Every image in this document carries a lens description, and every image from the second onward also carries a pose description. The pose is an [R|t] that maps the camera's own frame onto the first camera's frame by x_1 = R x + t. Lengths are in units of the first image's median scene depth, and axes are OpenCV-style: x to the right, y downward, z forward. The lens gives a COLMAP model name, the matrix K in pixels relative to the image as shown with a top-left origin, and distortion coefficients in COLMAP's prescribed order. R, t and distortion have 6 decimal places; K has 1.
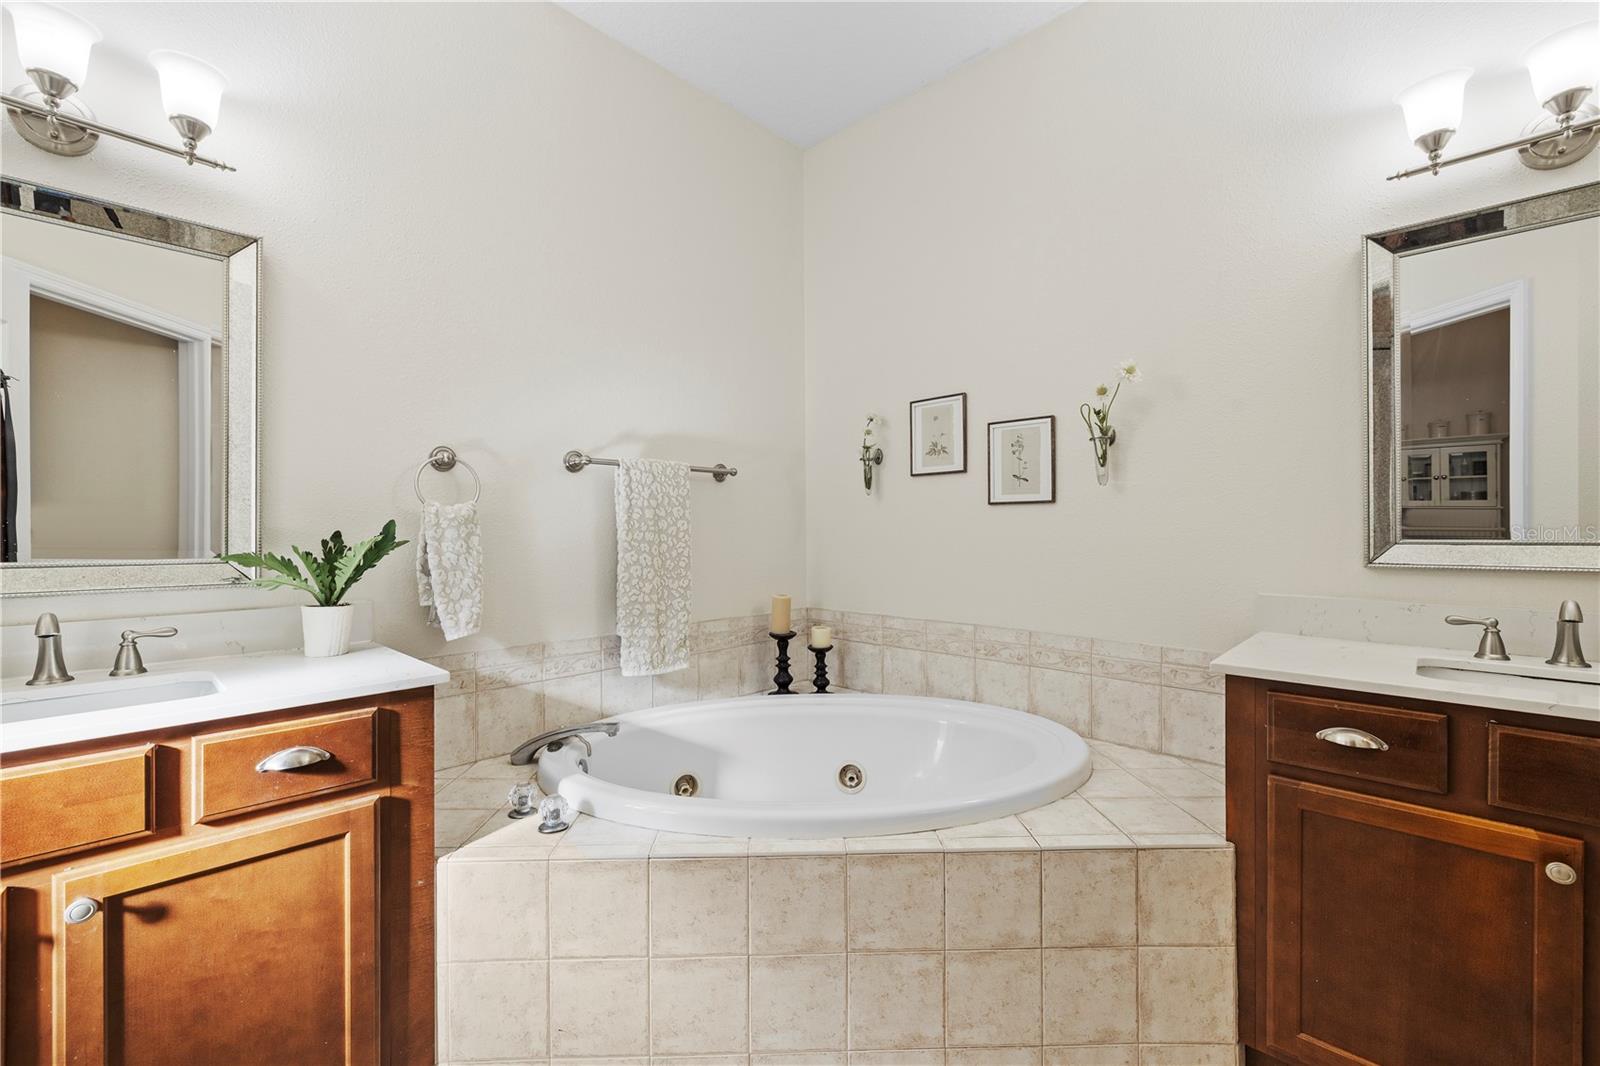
lens RADIAL K [[686.5, 0, 795.9], [0, 686.5, 527.8], [0, 0, 1]] dist [0.003221, -0.000244]
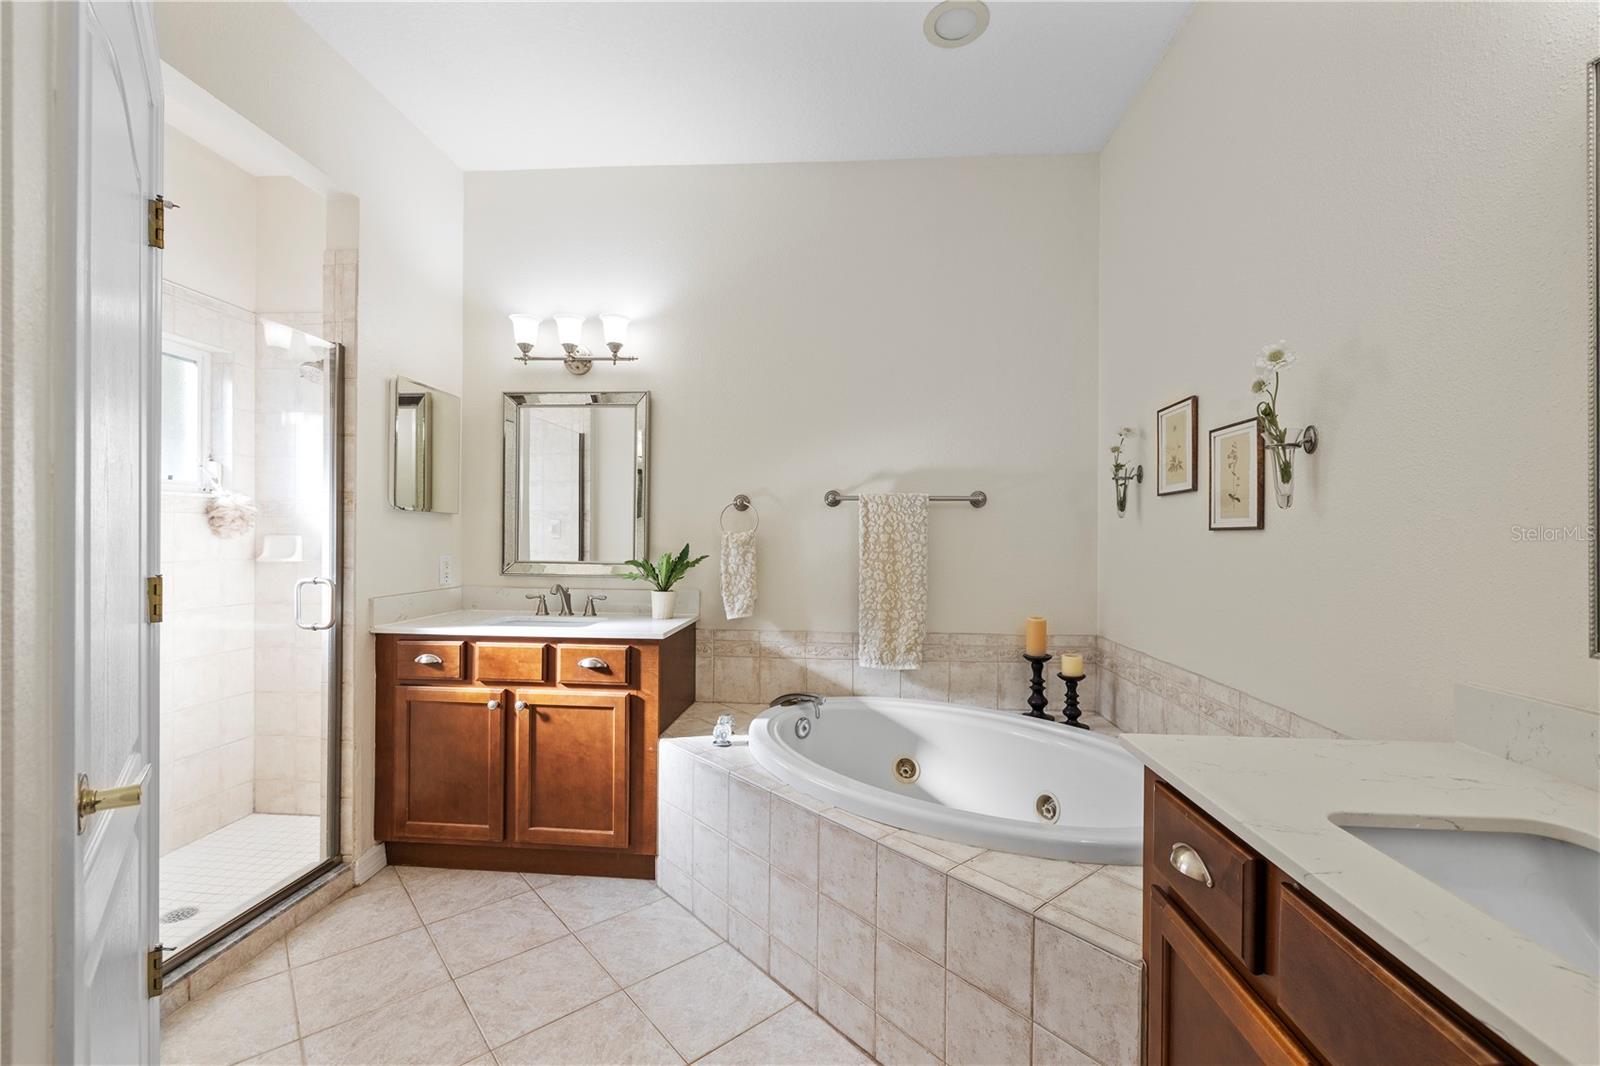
lens RADIAL K [[686.5, 0, 794.2], [0, 686.5, 535.2], [0, 0, 1]] dist [0.003221, -0.000244]
pose [[0.621177, 0.007866, -0.783631, 0.701913], [-0.008623, 0.999958, 0.003203, -0.030263], [0.783623, 0.004768, 0.621219, 0.118977]]
